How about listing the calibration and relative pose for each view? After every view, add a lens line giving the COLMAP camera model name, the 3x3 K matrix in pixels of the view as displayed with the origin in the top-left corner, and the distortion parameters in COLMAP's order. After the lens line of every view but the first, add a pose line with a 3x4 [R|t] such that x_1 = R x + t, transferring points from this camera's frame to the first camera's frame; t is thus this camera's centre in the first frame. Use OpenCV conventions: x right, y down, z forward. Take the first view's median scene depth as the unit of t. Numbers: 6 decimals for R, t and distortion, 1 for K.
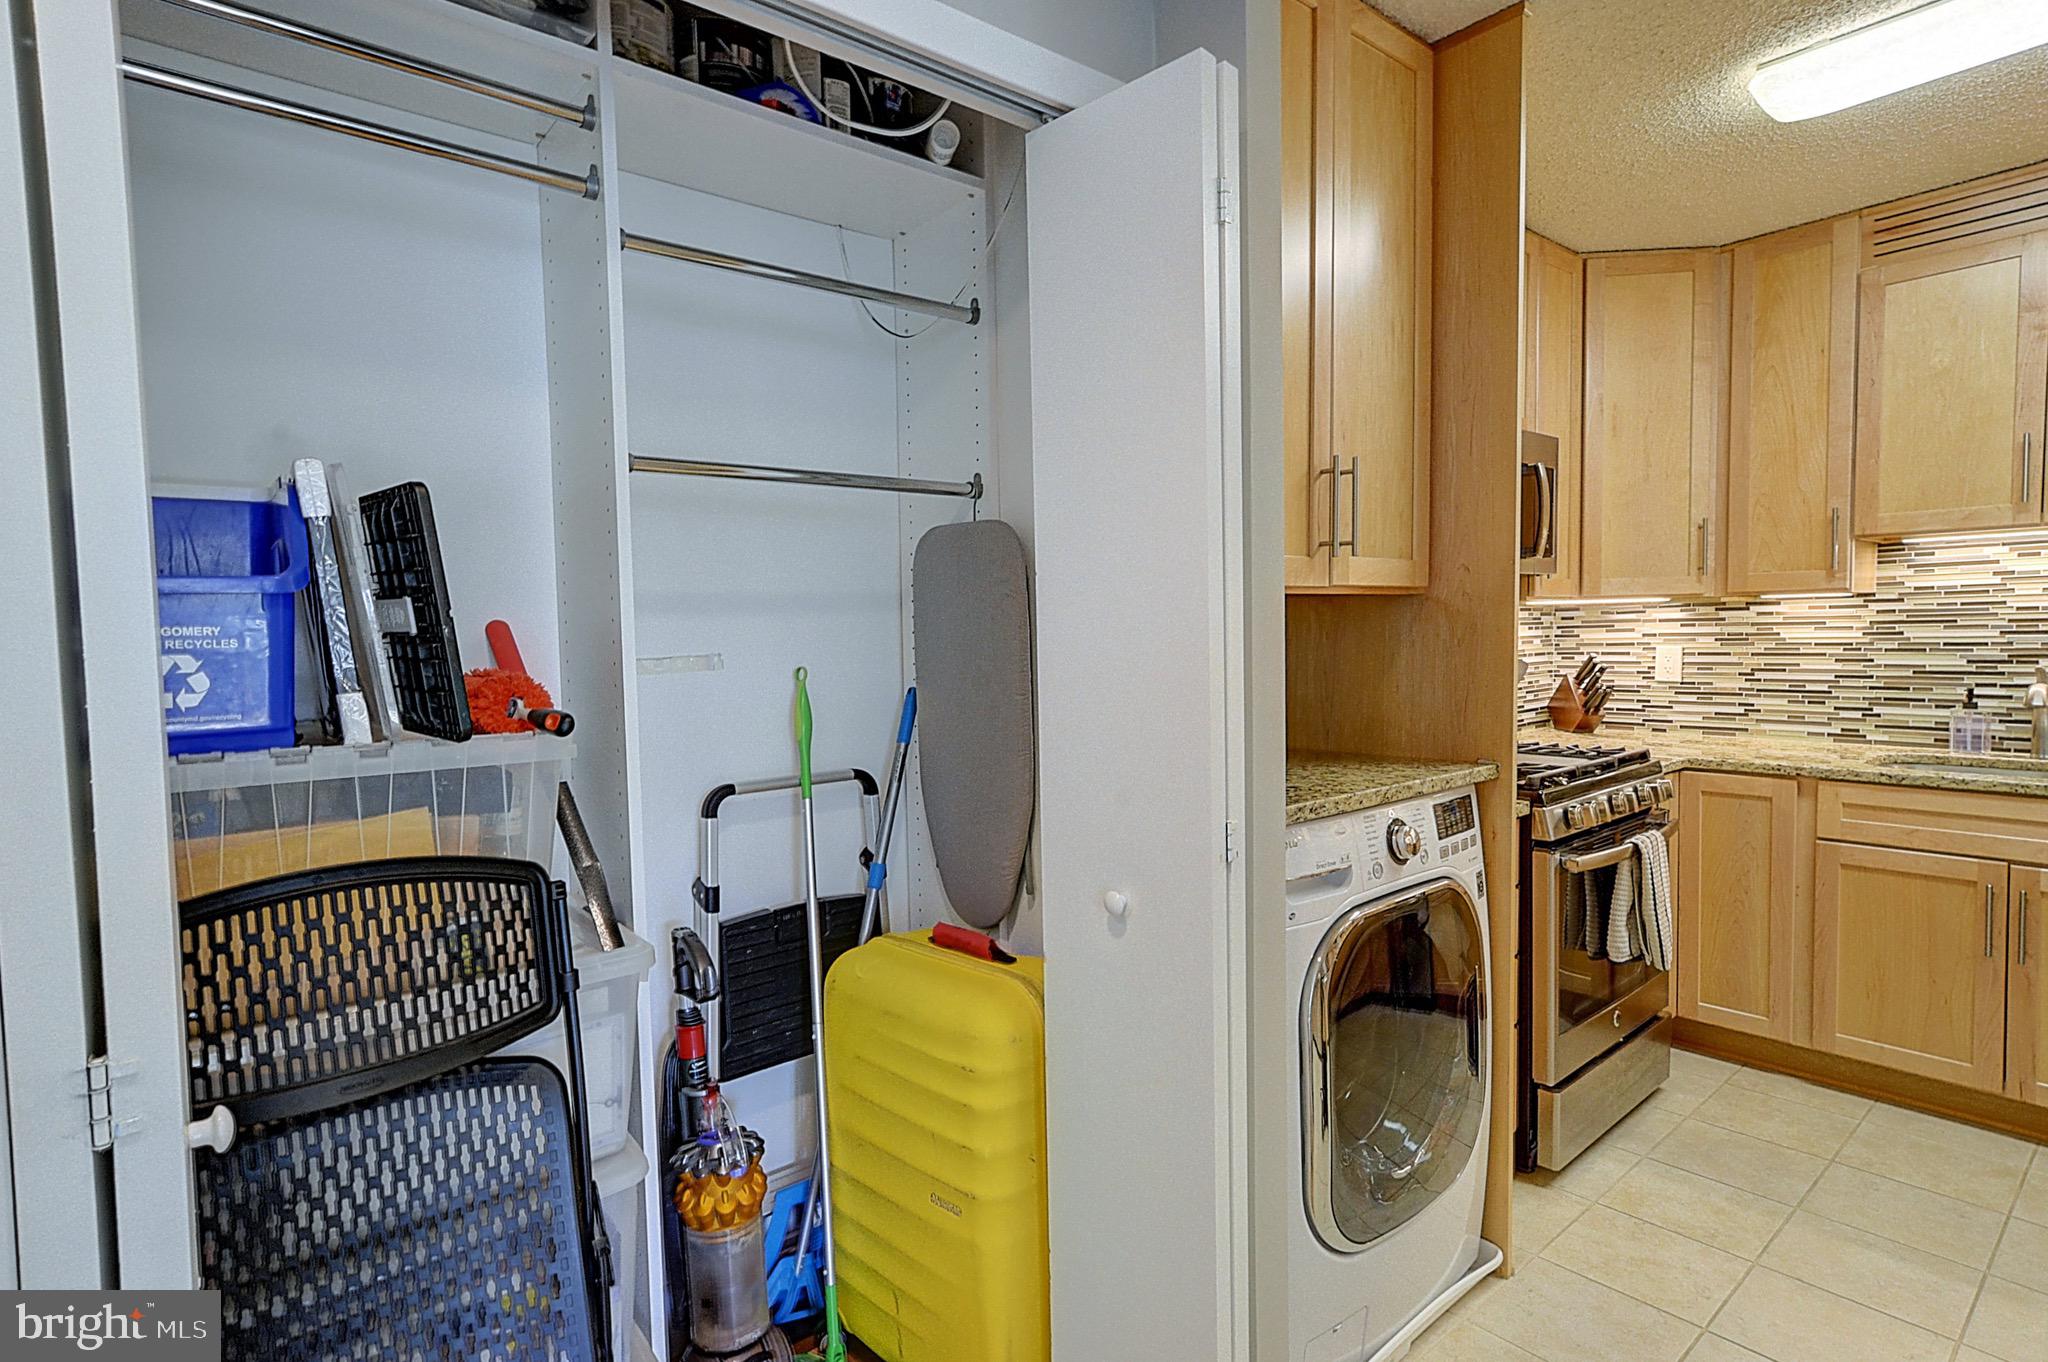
lens RADIAL K [[1041.7, 0, 1012.9], [0, 1041.7, 683.1], [0, 0, 1]] dist [0.006920, 0.000504]
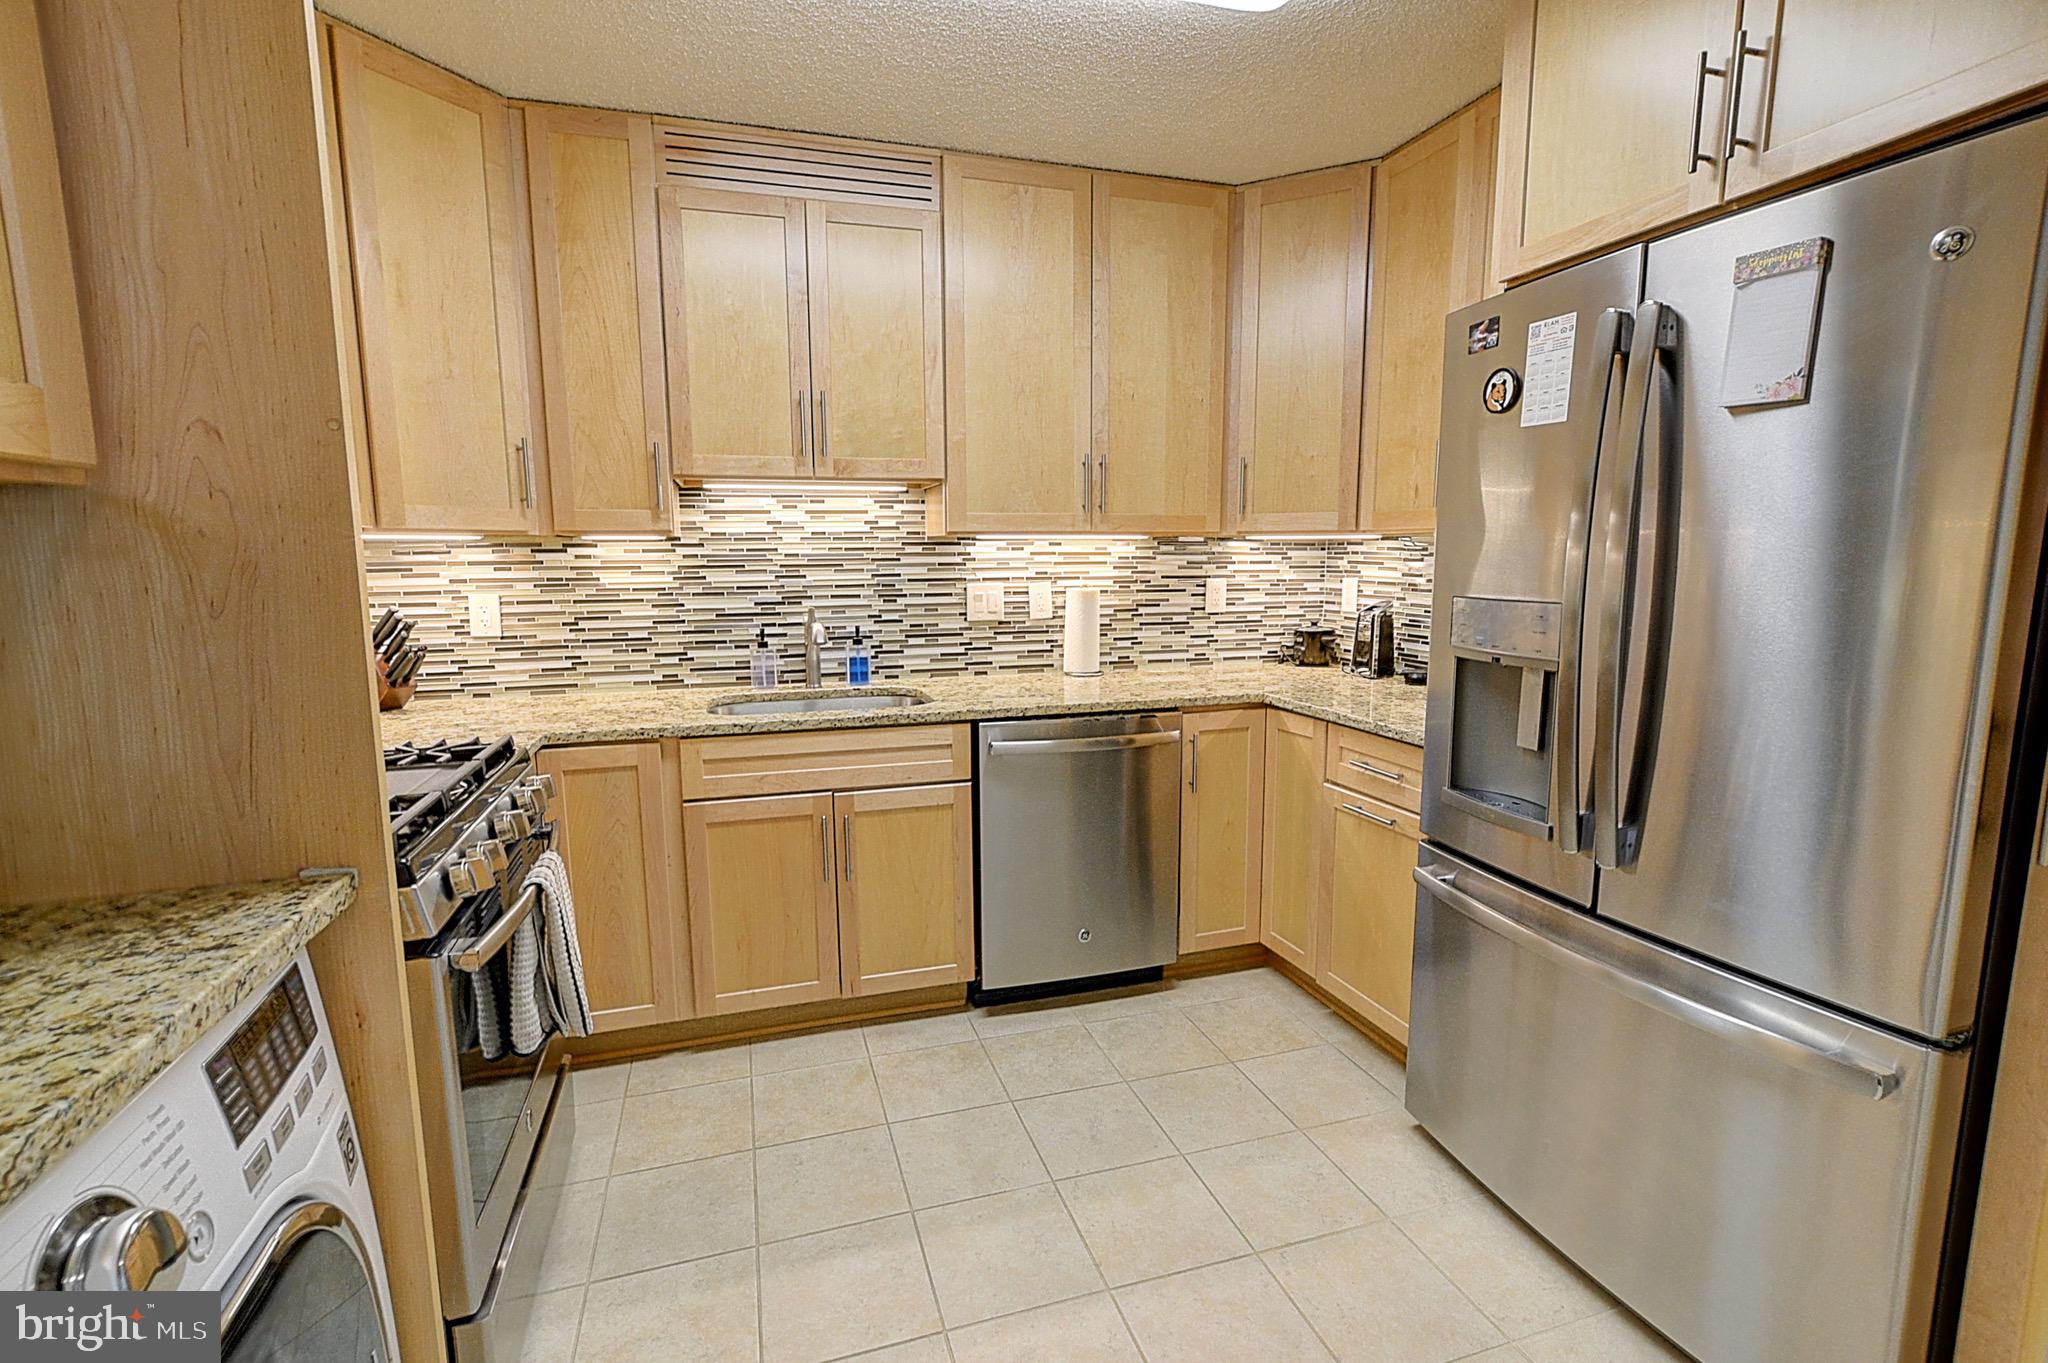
lens RADIAL K [[911.8, 0, 1008.7], [0, 911.8, 686.0], [0, 0, 1]] dist [-0.013879, 0.004934]
pose [[0.400111, -0.112758, 0.909504, 0.150956], [0.046088, 0.993622, 0.102911, -0.021039], [-0.915307, 0.000742, 0.402756, 0.382176]]
